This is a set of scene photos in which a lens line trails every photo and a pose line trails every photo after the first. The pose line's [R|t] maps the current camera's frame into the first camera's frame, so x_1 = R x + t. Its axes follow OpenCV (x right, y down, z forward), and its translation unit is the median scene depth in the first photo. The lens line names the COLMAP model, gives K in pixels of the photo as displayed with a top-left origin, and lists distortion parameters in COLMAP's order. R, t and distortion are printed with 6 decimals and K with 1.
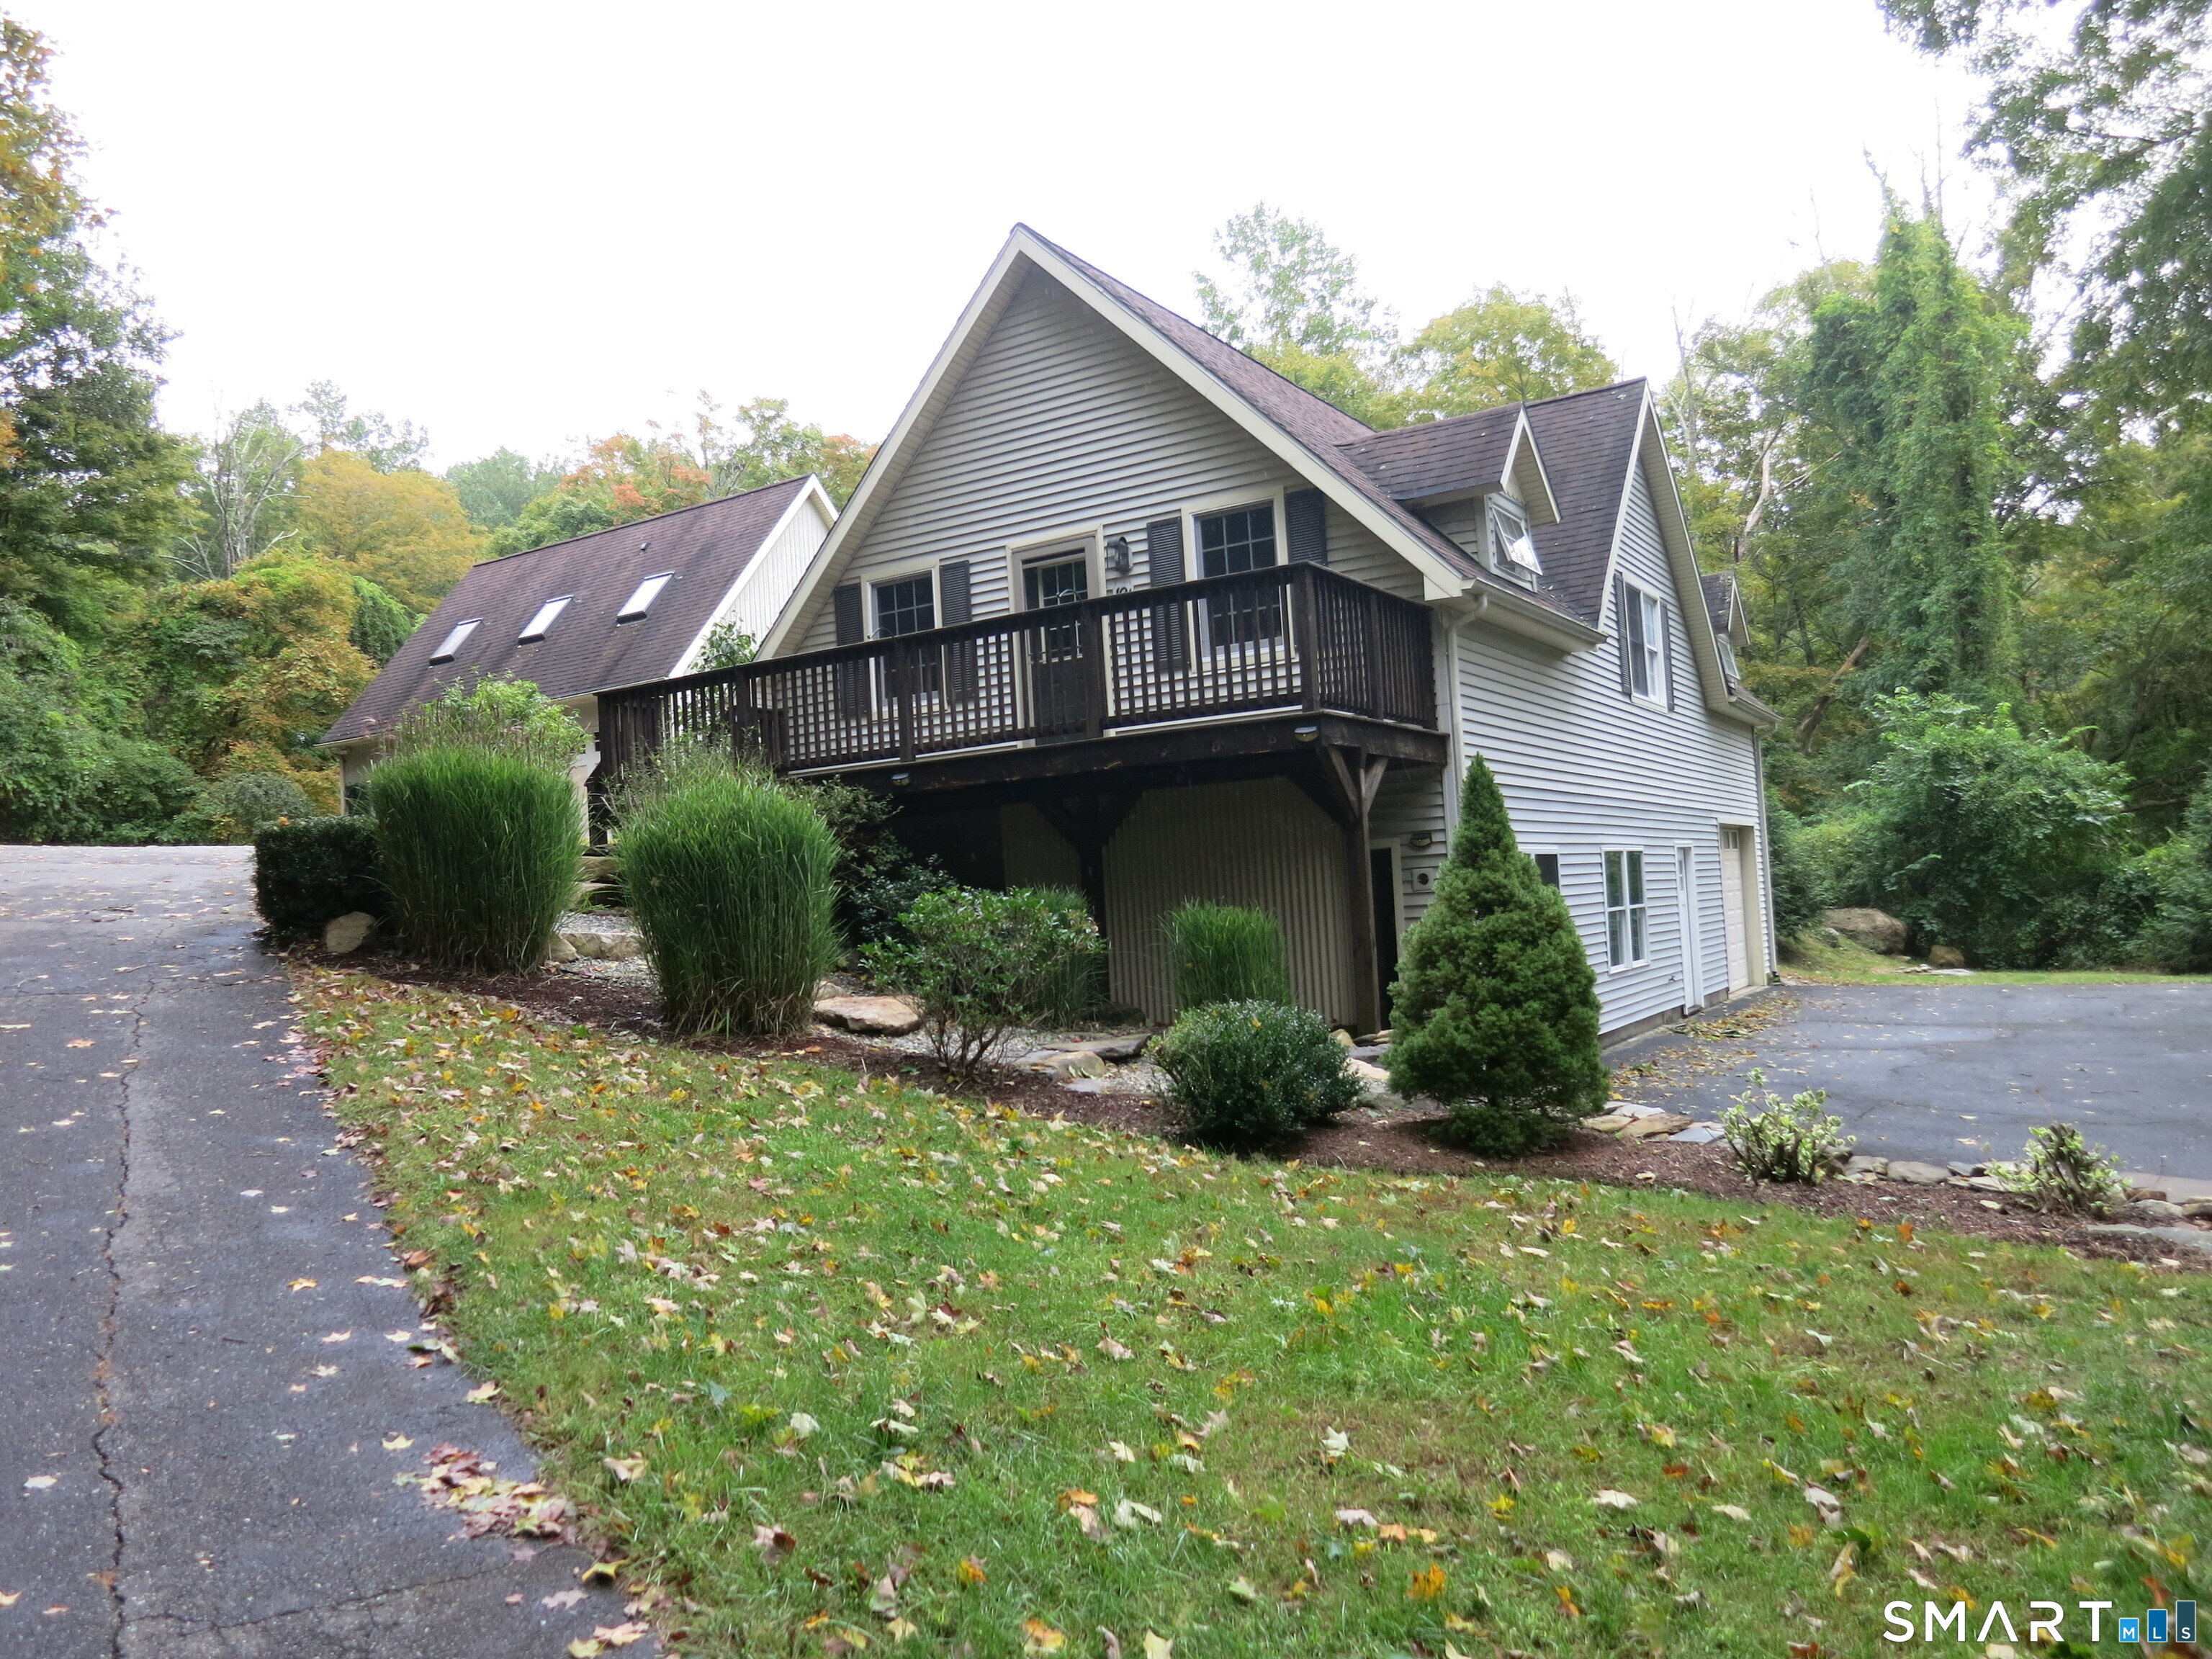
lens RADIAL K [[1566.3, 0, 1124.2], [0, 1566.3, 818.1], [0, 0, 1]] dist [-0.042621, -0.003824]
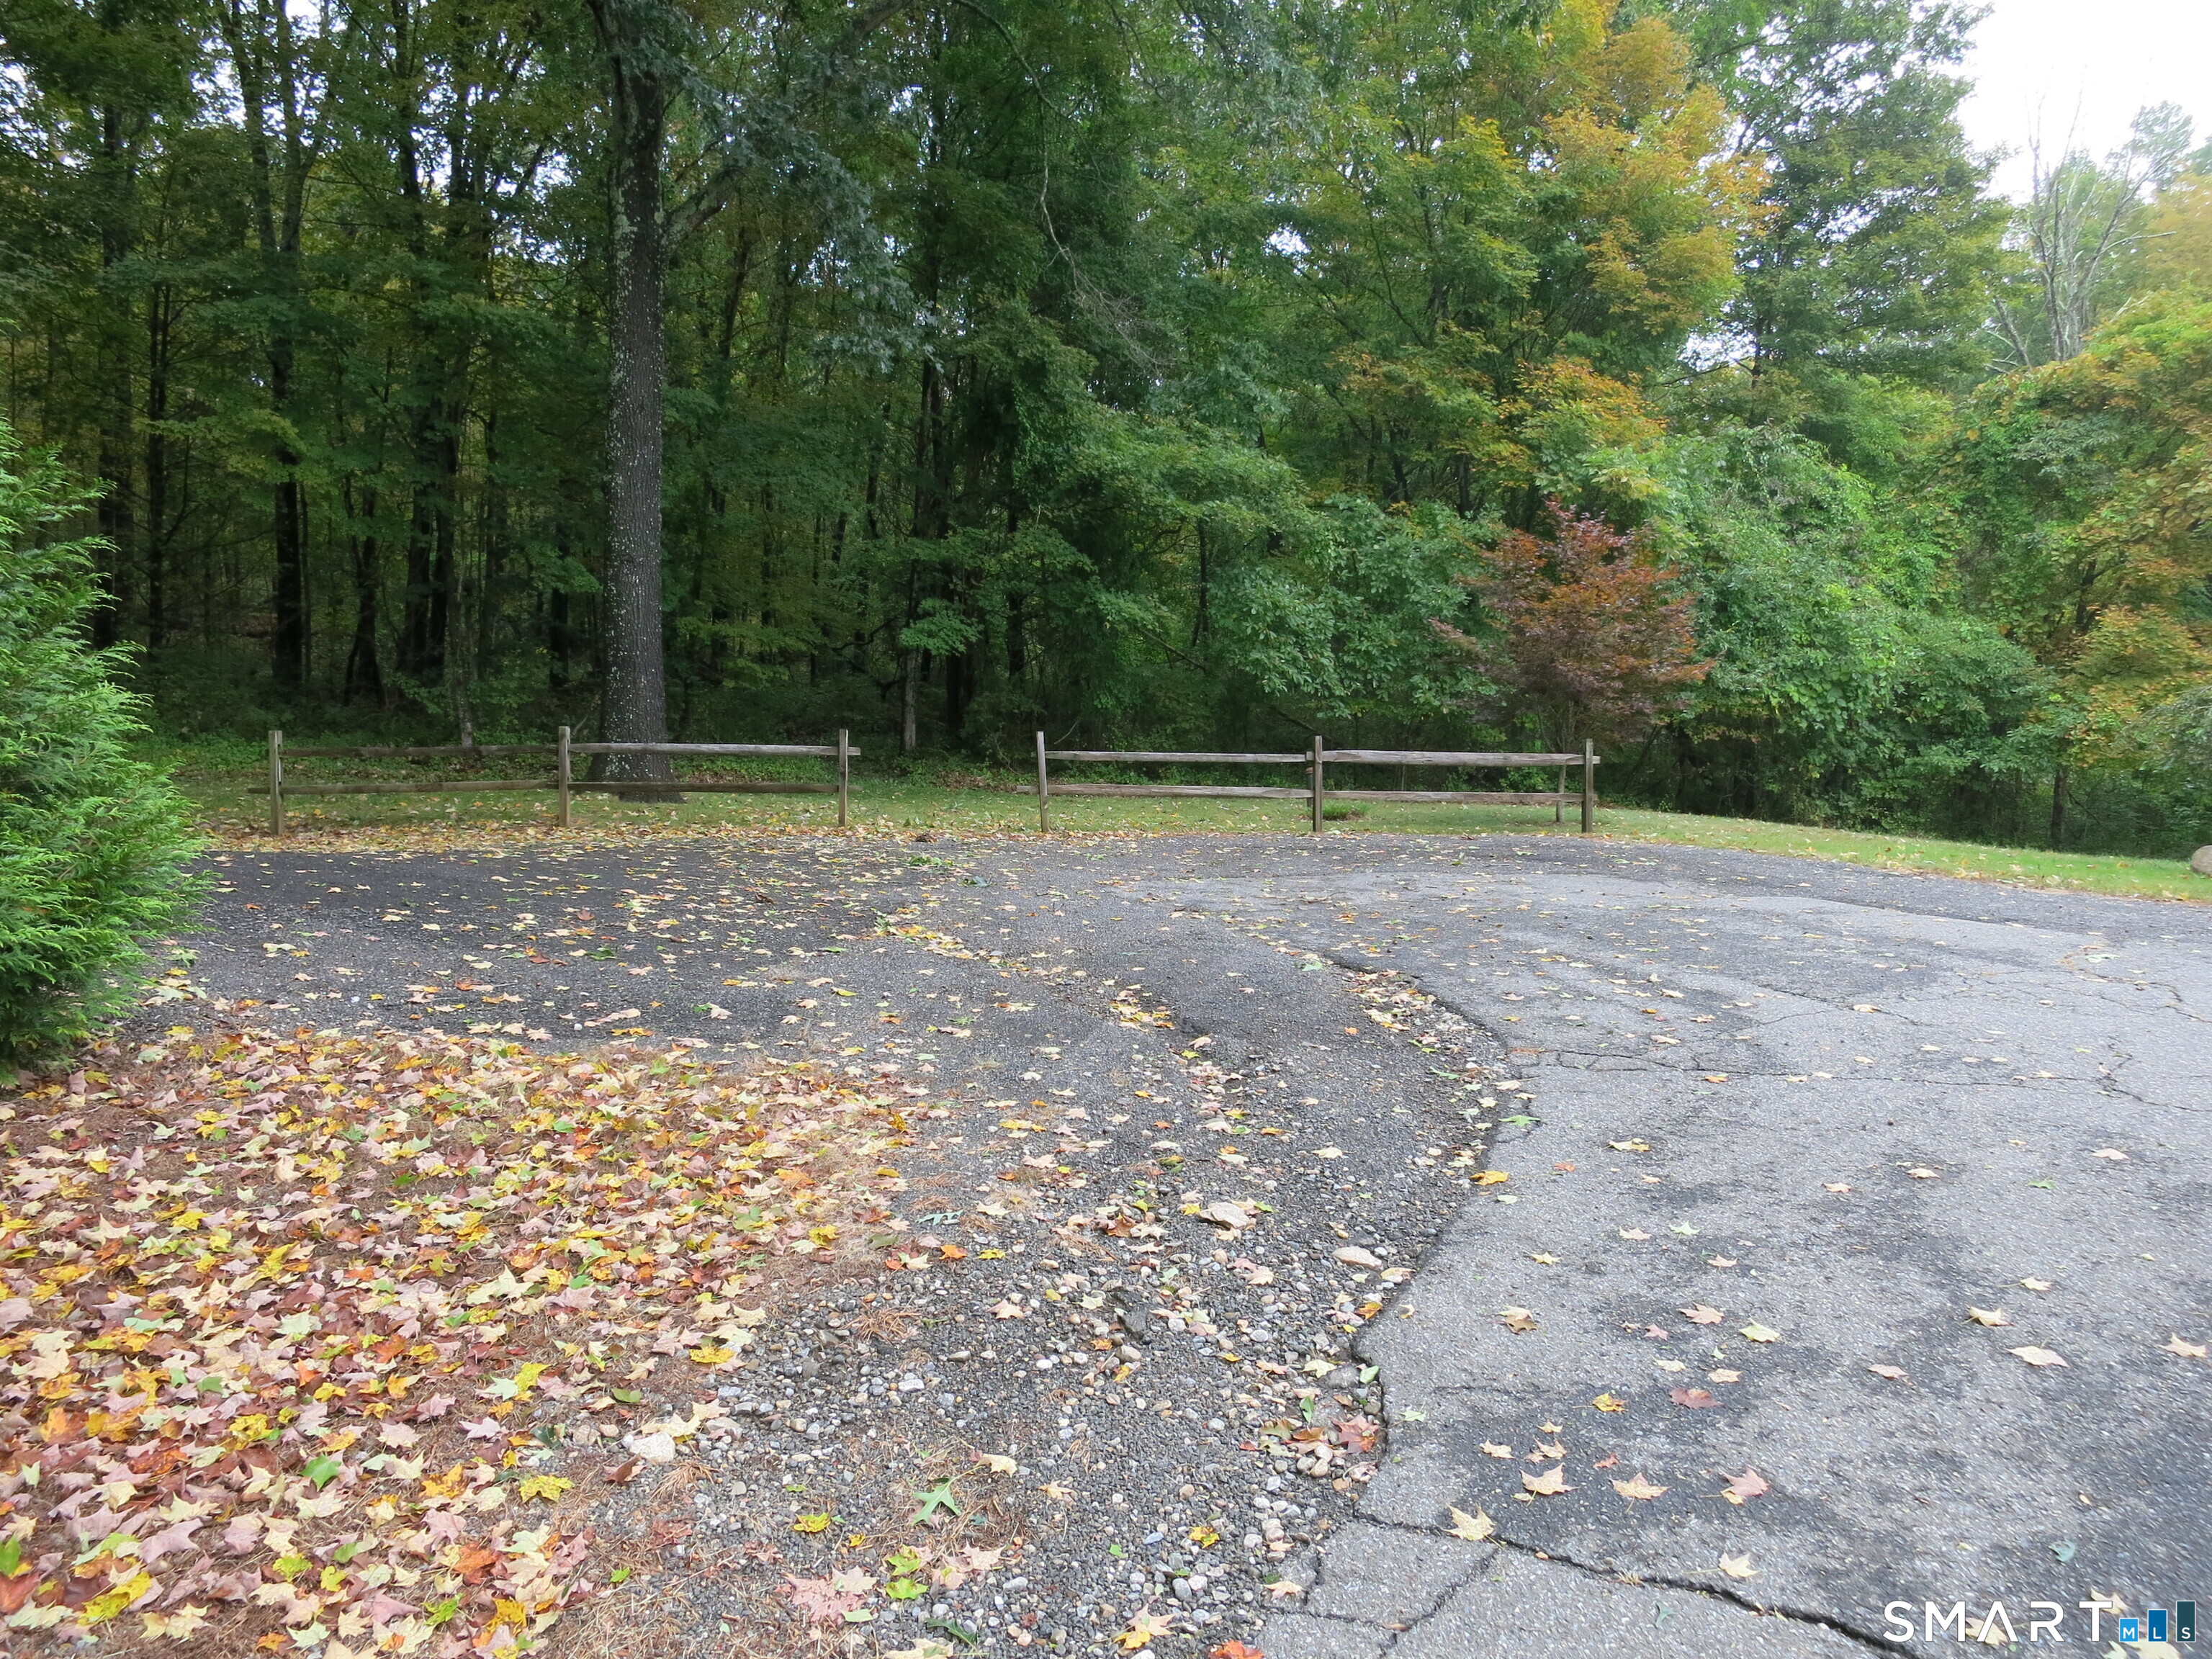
lens RADIAL K [[1566.3, 0, 1121.7], [0, 1566.3, 826.4], [0, 0, 1]] dist [-0.042621, -0.003824]
pose [[0.503909, 0.041102, -0.862778, -0.240973], [0.040114, 0.996676, 0.070909, -0.022172], [0.862825, -0.070341, 0.500585, 0.347619]]
